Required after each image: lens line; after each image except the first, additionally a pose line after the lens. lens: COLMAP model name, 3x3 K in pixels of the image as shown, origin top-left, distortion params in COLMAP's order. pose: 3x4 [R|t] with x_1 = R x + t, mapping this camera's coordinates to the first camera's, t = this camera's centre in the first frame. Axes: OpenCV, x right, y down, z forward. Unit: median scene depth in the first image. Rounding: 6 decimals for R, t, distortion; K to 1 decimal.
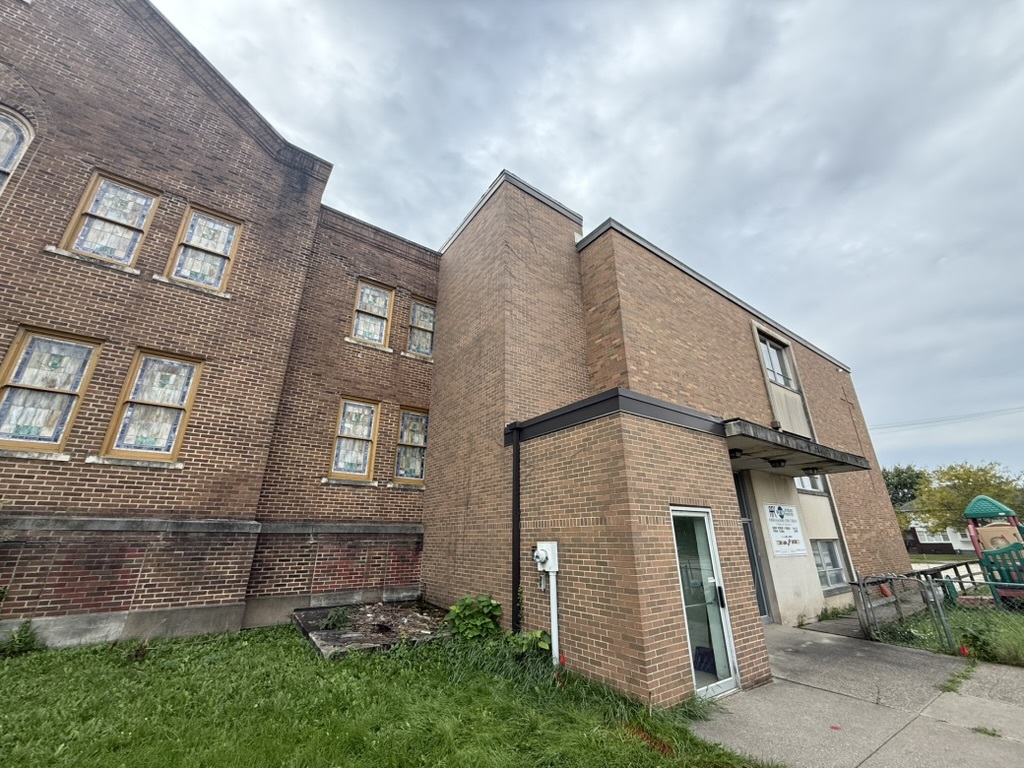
lens RADIAL K [[407.6, 0, 512.8], [0, 407.6, 385.2], [0, 0, 1]] dist [-0.000517, 0.000481]
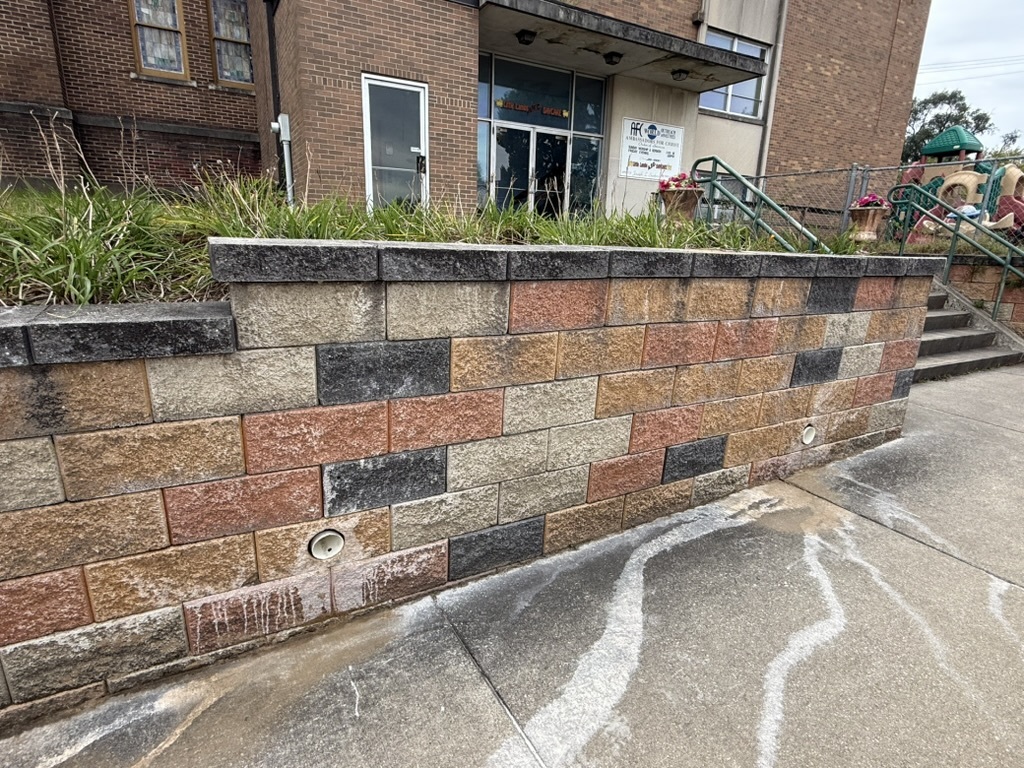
lens RADIAL K [[543.0, 0, 513.3], [0, 543.0, 388.0], [0, 0, 1]] dist [0.001863, -0.001216]
pose [[0.993034, 0.064127, -0.098852, 0.592922], [0.006188, 0.809398, 0.587228, 0.077960], [0.117668, -0.583749, 0.803363, -0.360045]]
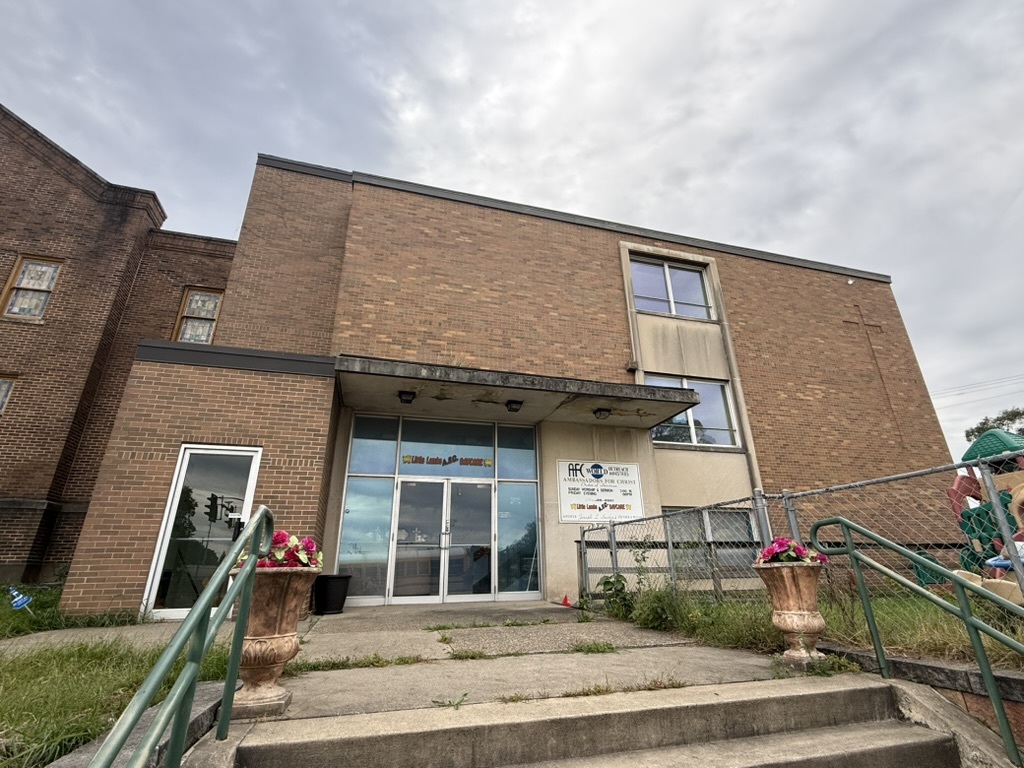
lens RADIAL K [[475.5, 0, 516.8], [0, 475.5, 385.6], [0, 0, 1]] dist [0.000811, -0.000317]
pose [[0.941484, -0.133011, -0.309704, 0.953844], [0.129184, 0.991074, -0.032931, 0.180823], [0.311319, -0.009005, 0.950263, 0.074820]]
